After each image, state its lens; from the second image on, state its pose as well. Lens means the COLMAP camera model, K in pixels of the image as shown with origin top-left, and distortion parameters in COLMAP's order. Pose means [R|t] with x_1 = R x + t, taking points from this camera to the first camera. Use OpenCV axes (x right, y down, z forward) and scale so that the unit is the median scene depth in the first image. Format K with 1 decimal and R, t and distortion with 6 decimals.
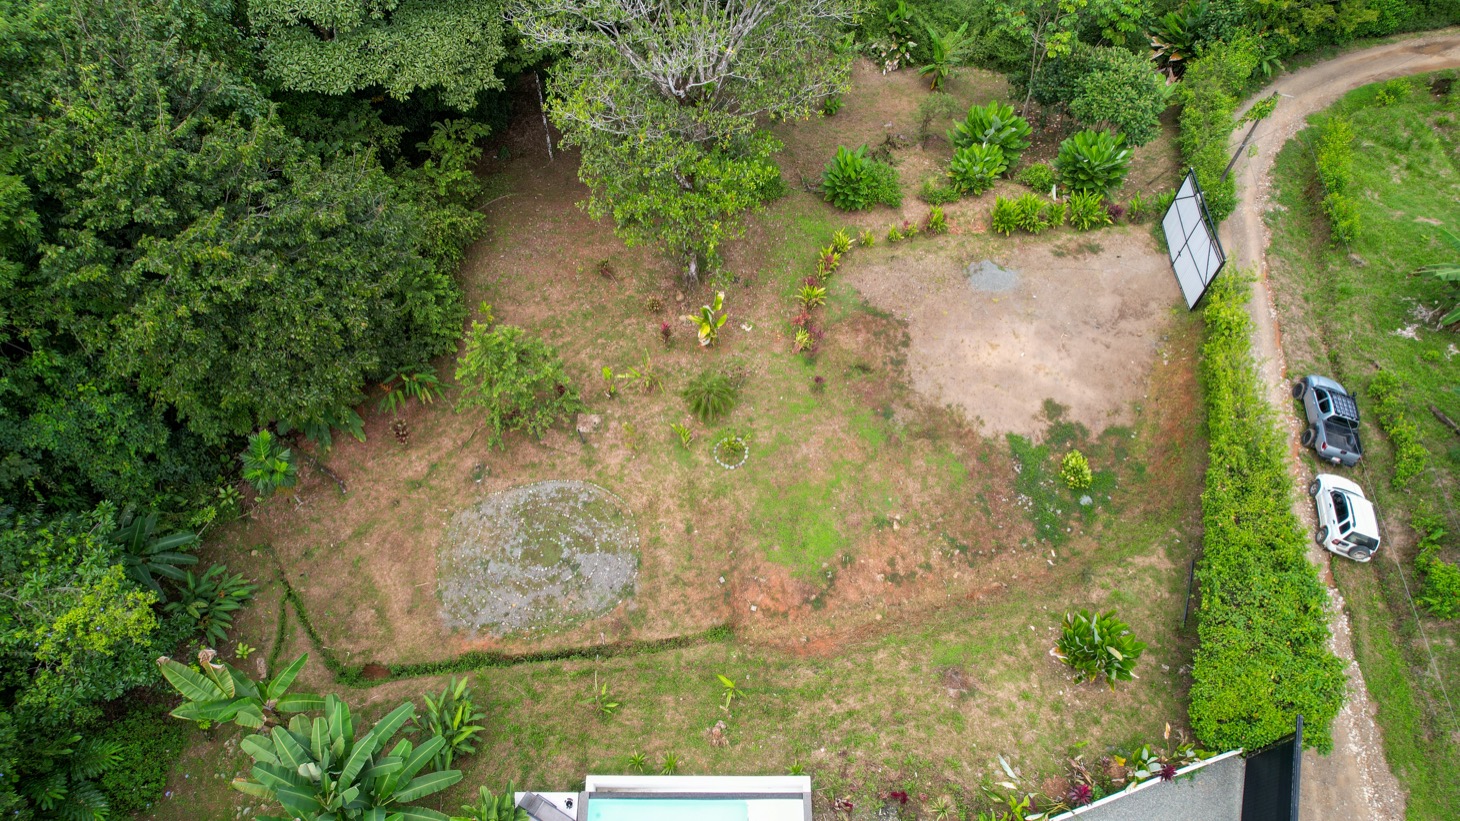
lens RADIAL K [[933.9, 0, 728.8], [0, 933.9, 414.7], [0, 0, 1]] dist [-0.042879, 0.002414]
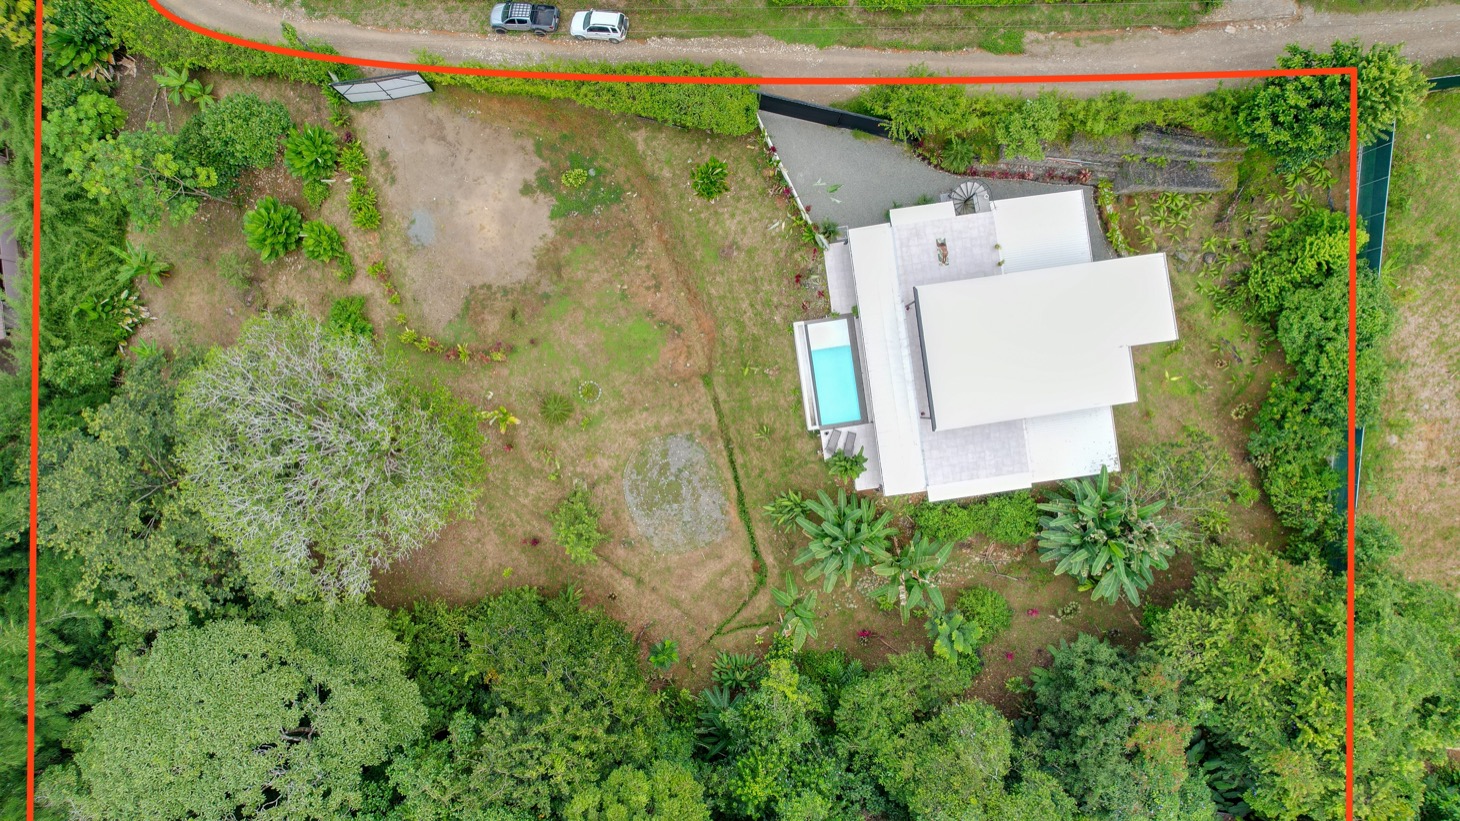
lens RADIAL K [[933.9, 0, 727.9], [0, 933.9, 408.8], [0, 0, 1]] dist [-0.042879, 0.002414]
pose [[-0.141696, -0.989819, -0.013454, -0.037467], [0.834693, -0.126774, 0.535925, -0.611036], [-0.532174, 0.064709, 0.844159, -0.462323]]
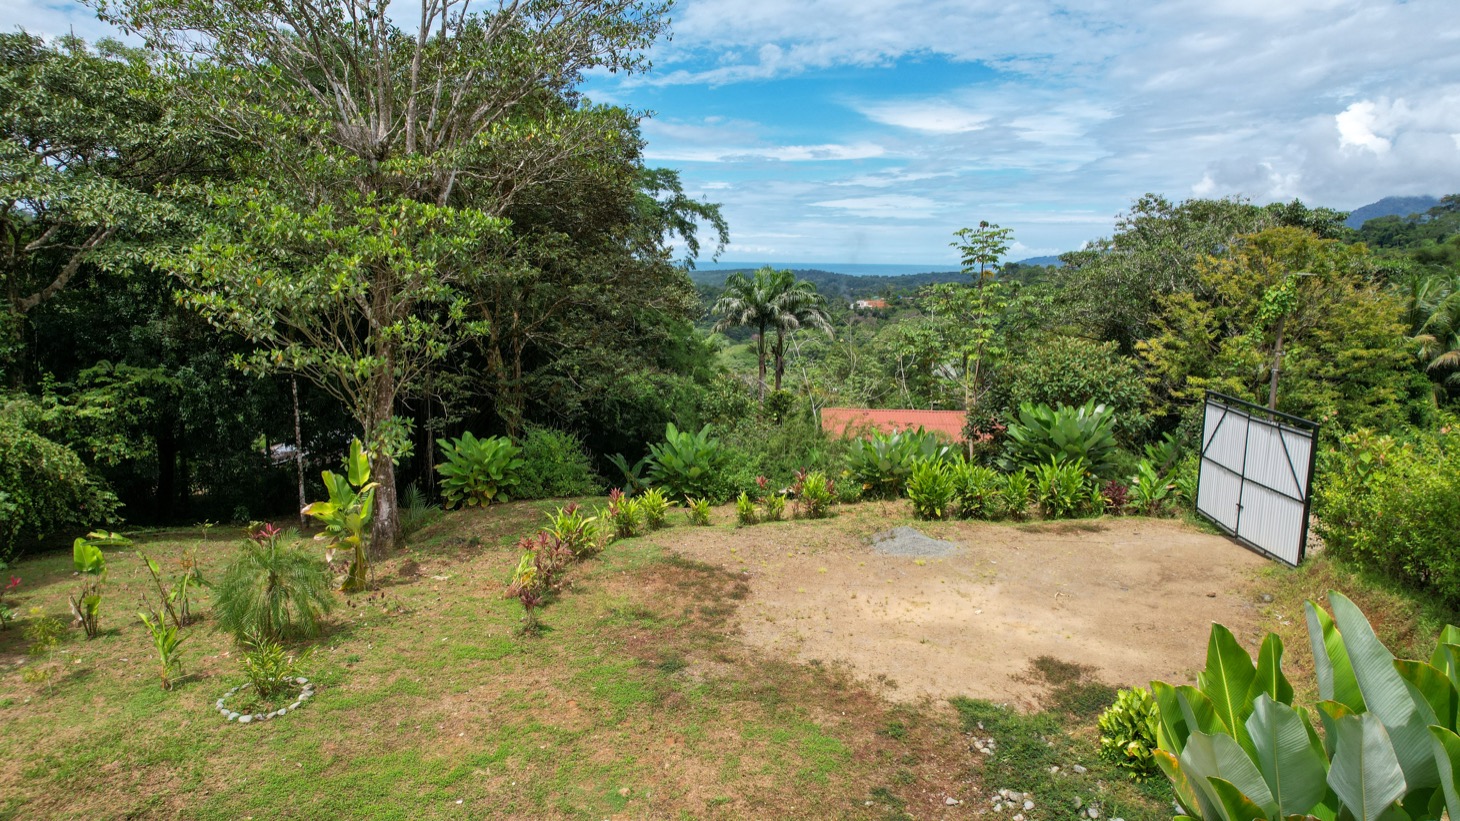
lens RADIAL K [[933.9, 0, 721.4], [0, 933.9, 422.5], [0, 0, 1]] dist [-0.042879, 0.002414]
pose [[0.998883, 0.008390, -0.046500, 0.215481], [-0.040185, 0.668510, -0.742617, 0.247289], [0.024855, 0.743656, 0.668100, 0.633950]]
